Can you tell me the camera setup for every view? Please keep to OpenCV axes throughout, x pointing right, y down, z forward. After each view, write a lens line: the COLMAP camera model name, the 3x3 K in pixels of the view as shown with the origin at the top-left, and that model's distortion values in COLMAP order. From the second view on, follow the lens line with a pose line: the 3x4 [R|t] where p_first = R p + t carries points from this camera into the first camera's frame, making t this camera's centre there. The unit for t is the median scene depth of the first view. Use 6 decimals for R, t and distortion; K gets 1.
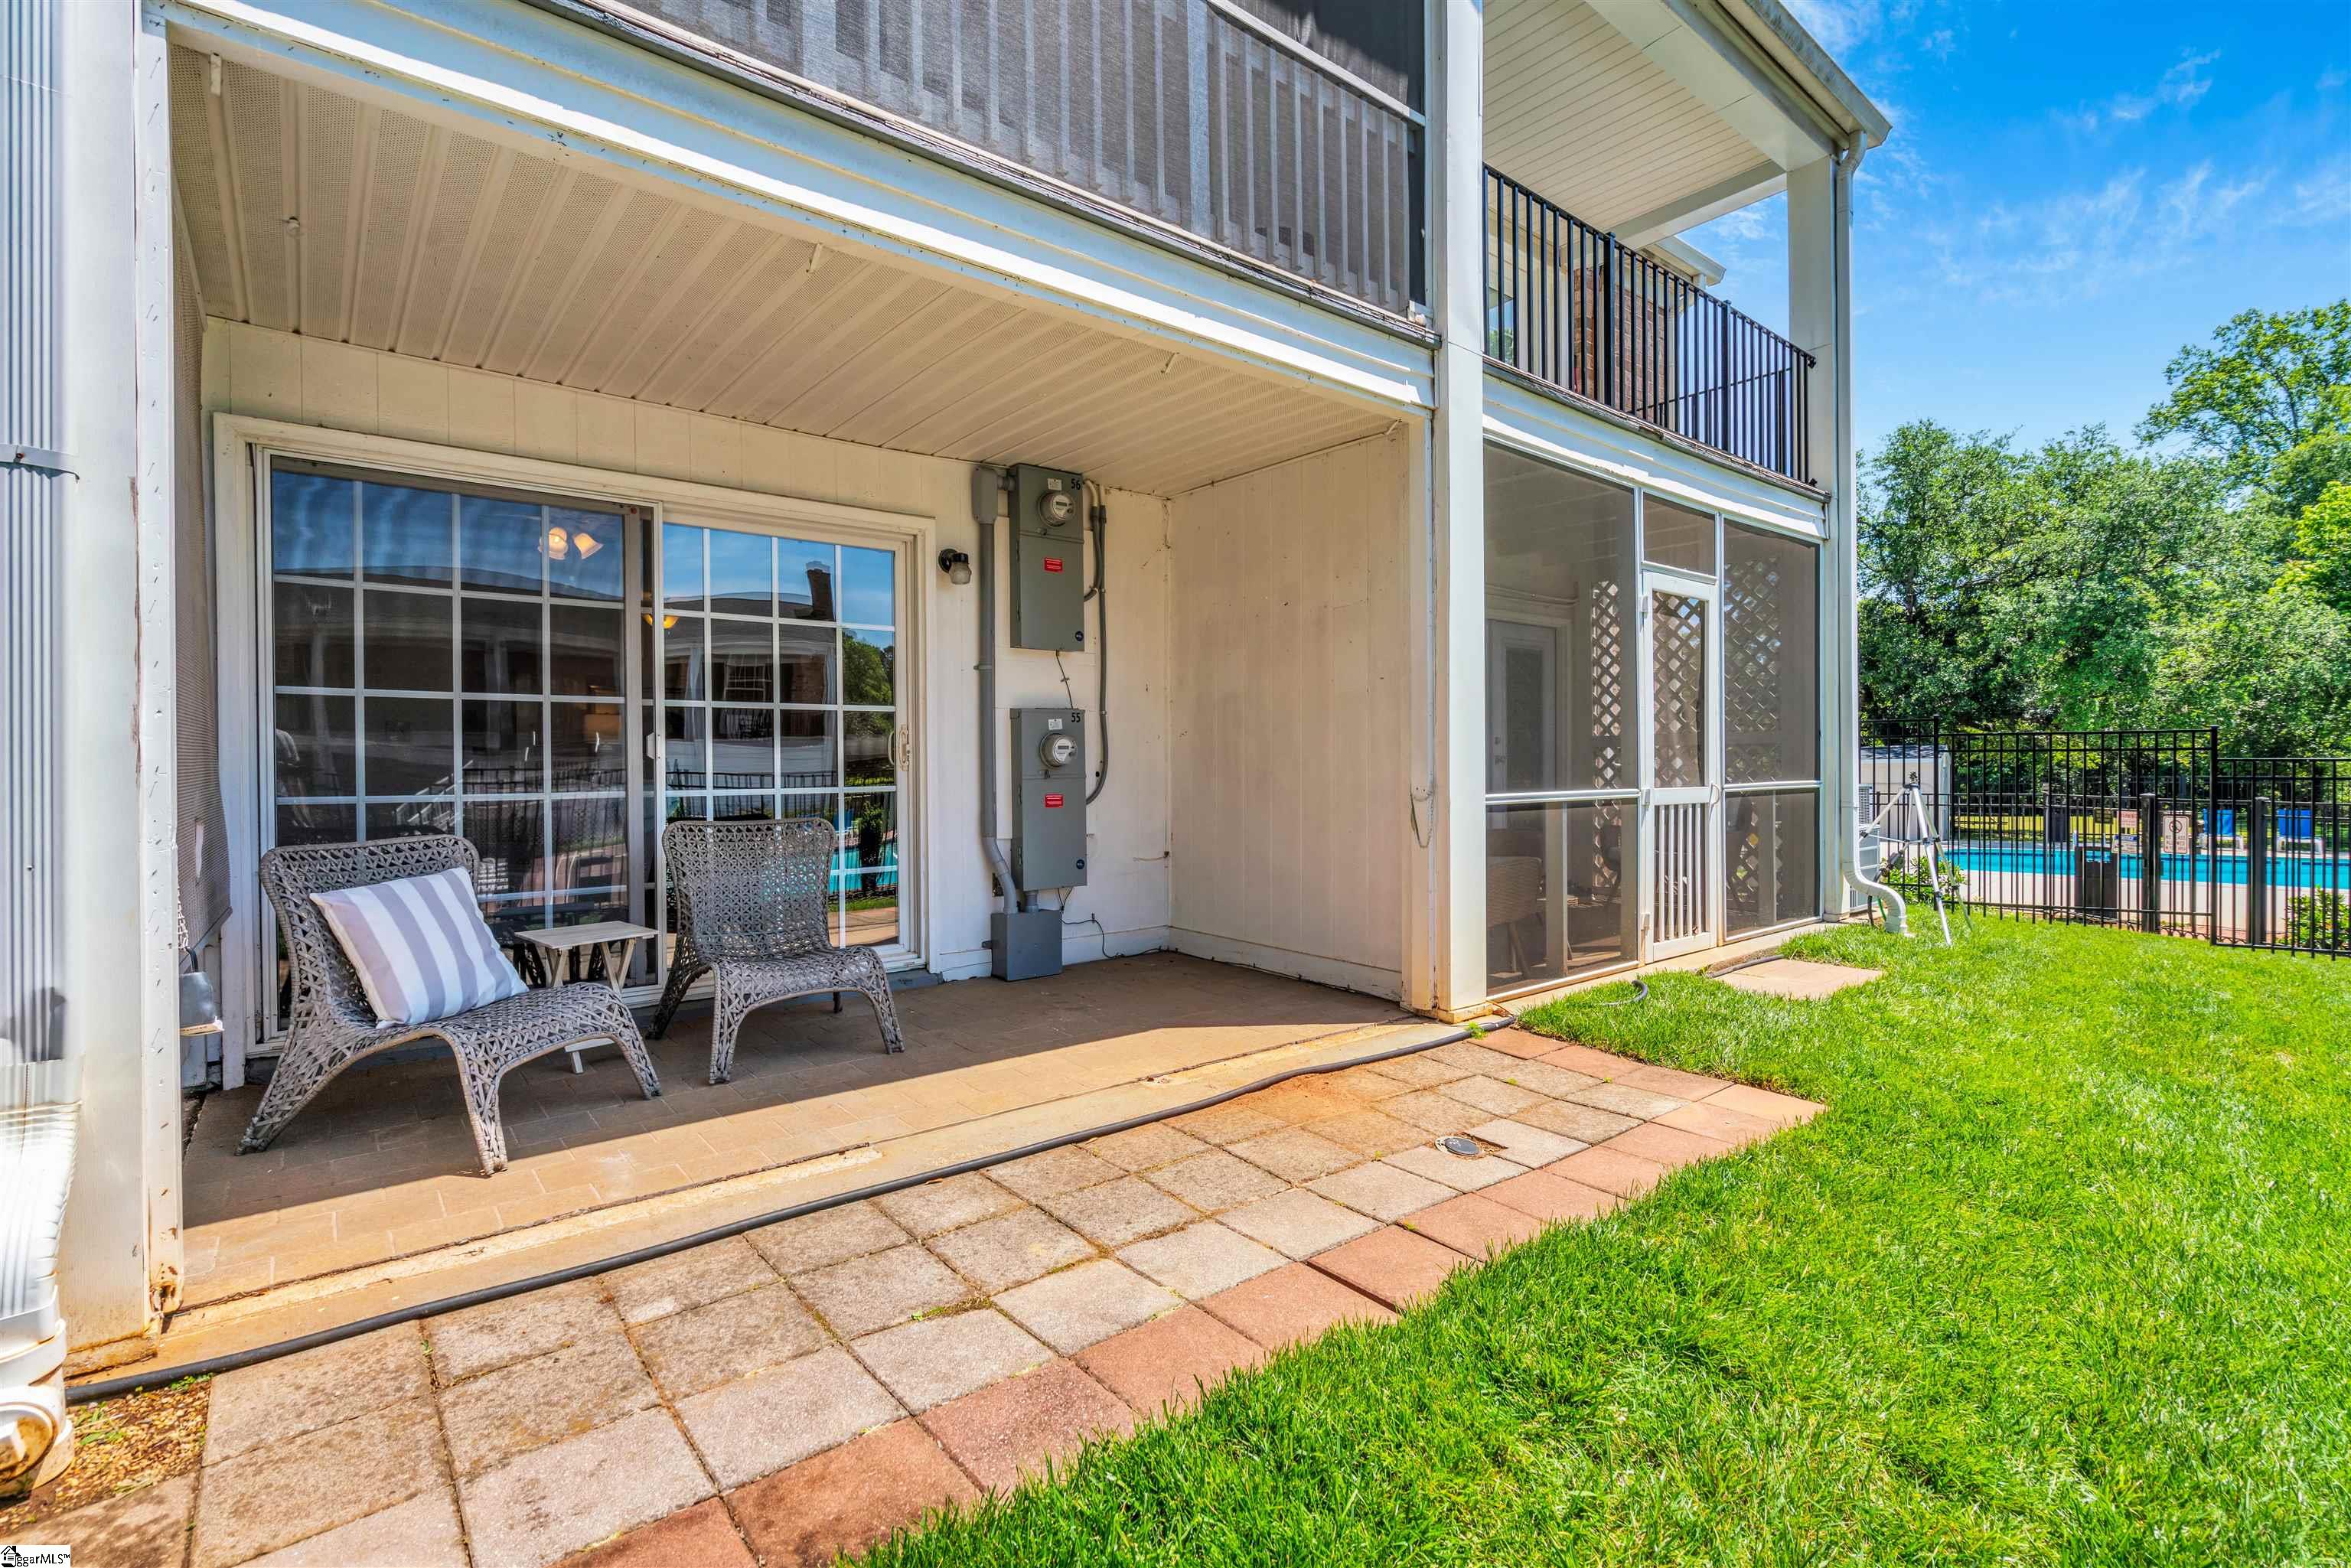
lens RADIAL K [[1063.8, 0, 1175.5], [0, 1063.8, 784.0], [0, 0, 1]] dist [-0.005731, 0.000194]
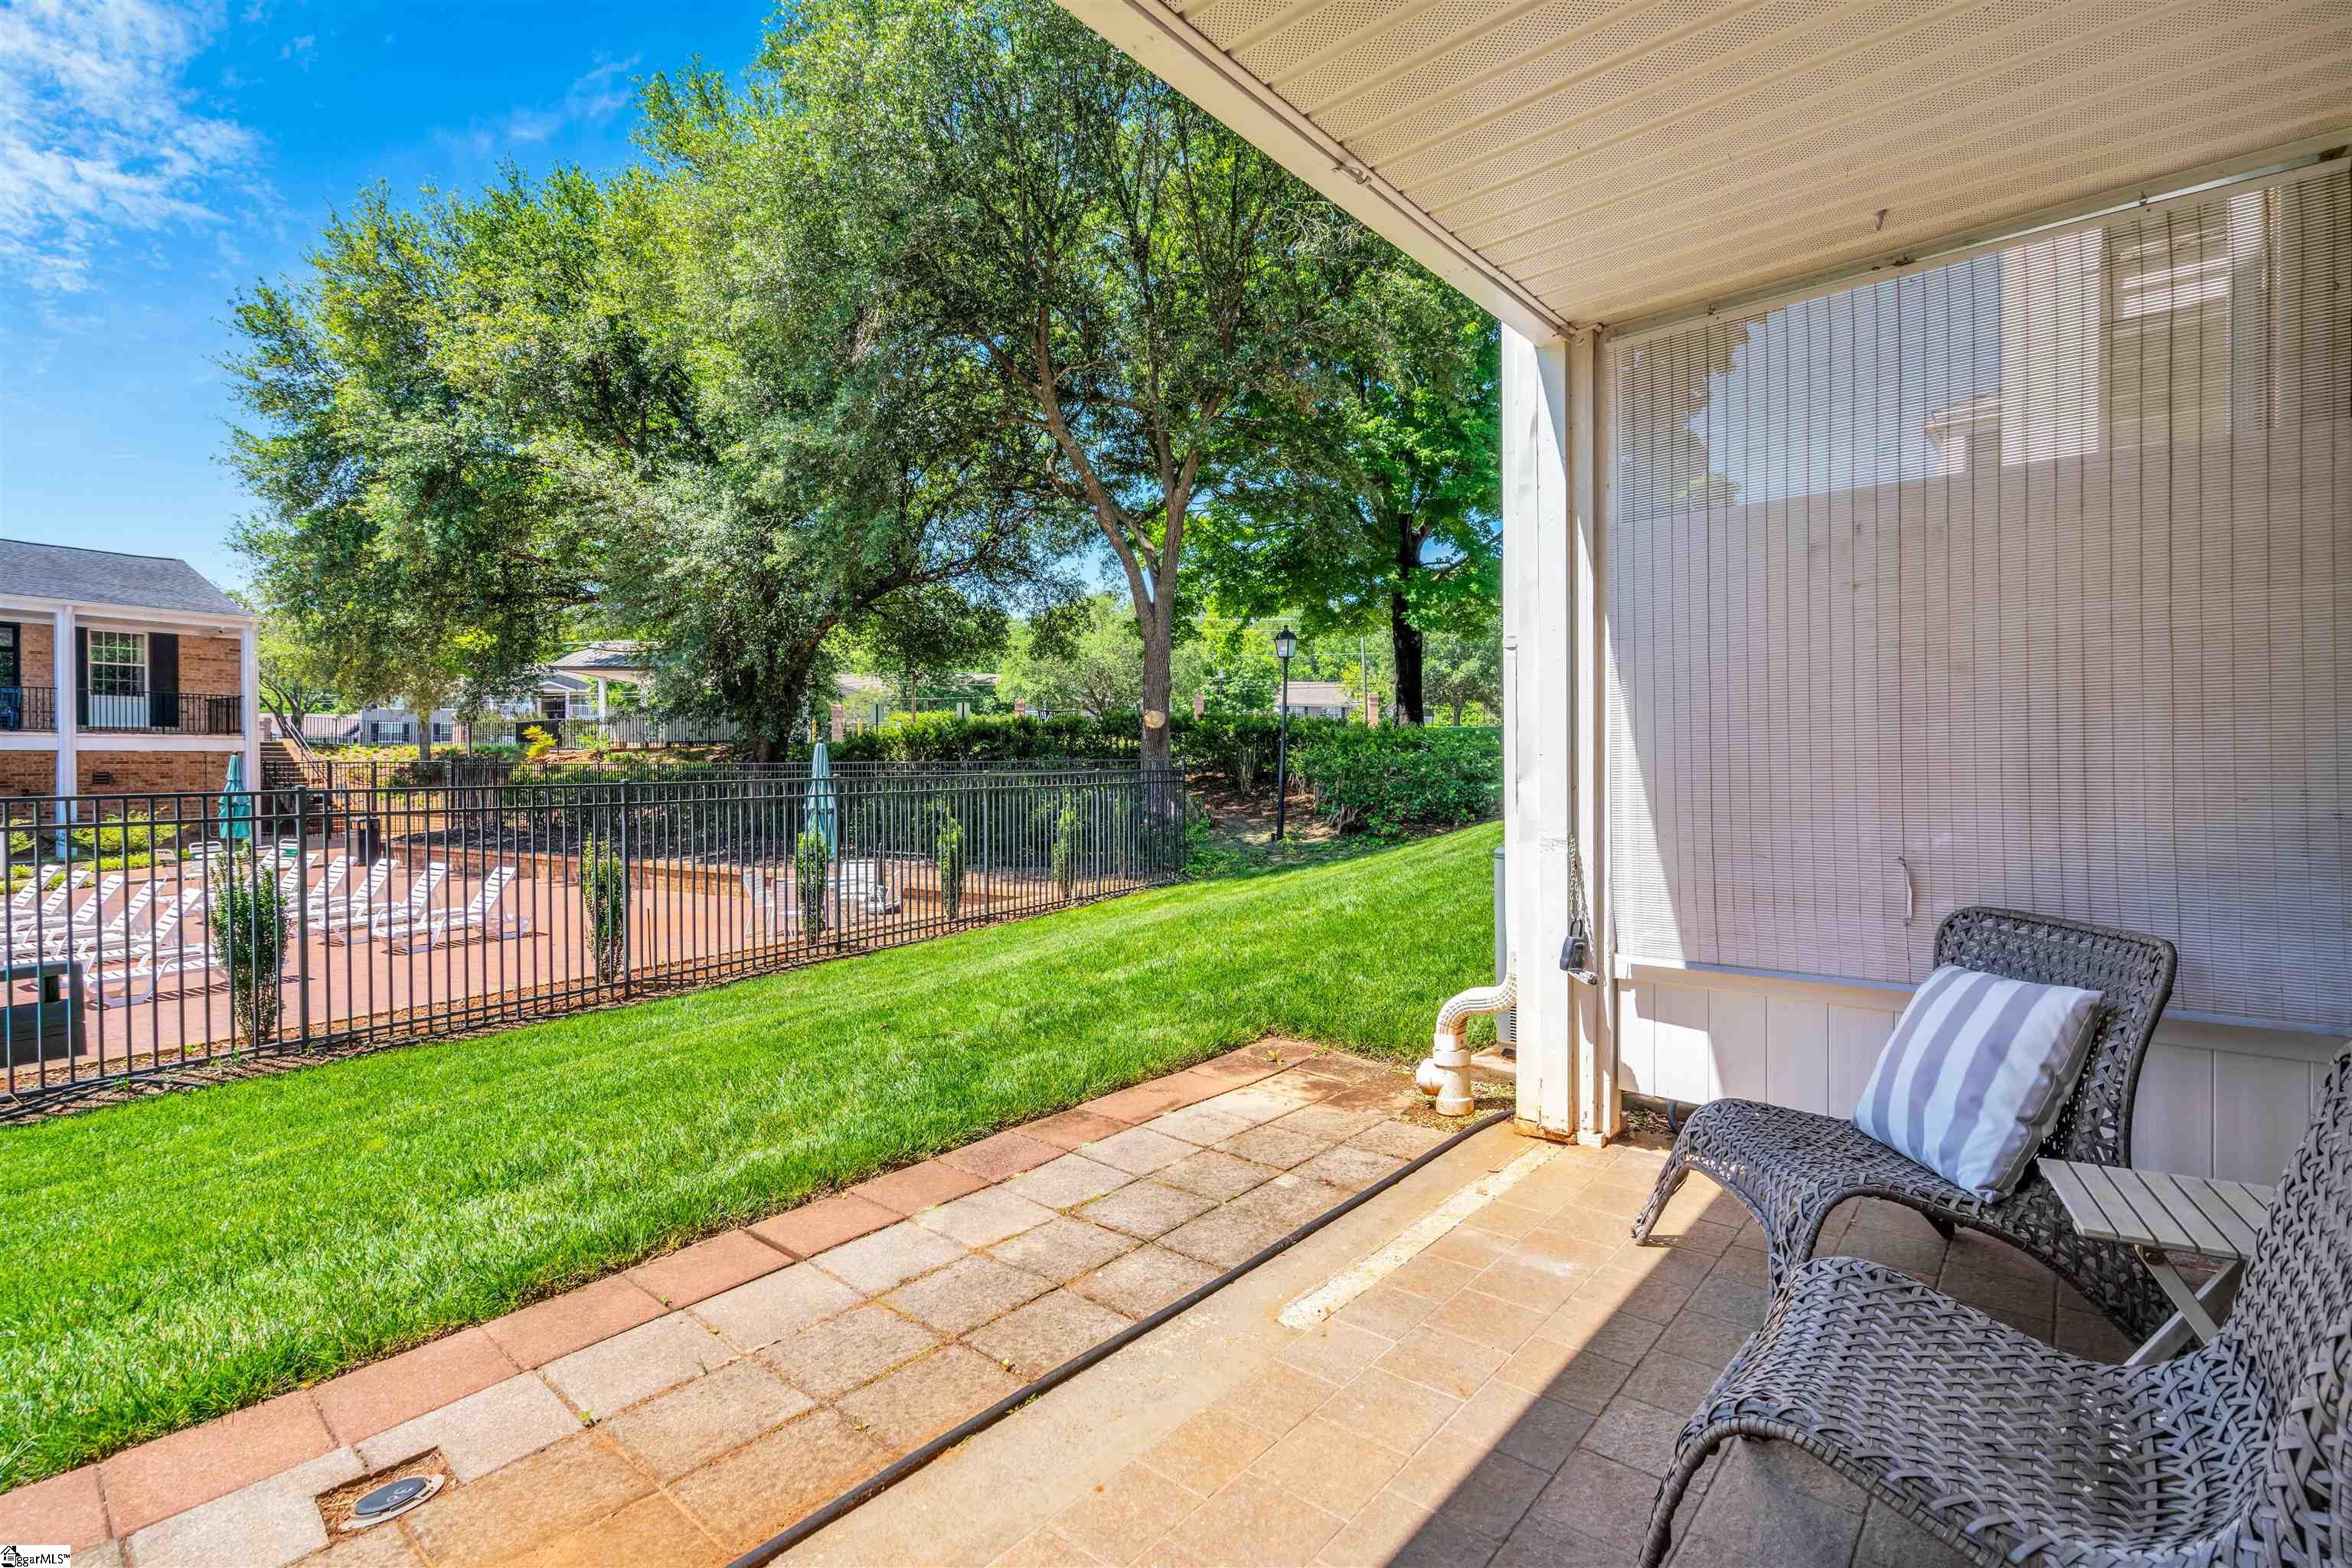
lens RADIAL K [[1064.3, 0, 1176.0], [0, 1064.3, 784.0], [0, 0, 1]] dist [-0.005731, 0.000194]
pose [[-0.984916, 0.019633, -0.171916, -0.091087], [0.014610, 0.999430, 0.030433, -0.087635], [0.172416, 0.027463, -0.984641, 2.166030]]
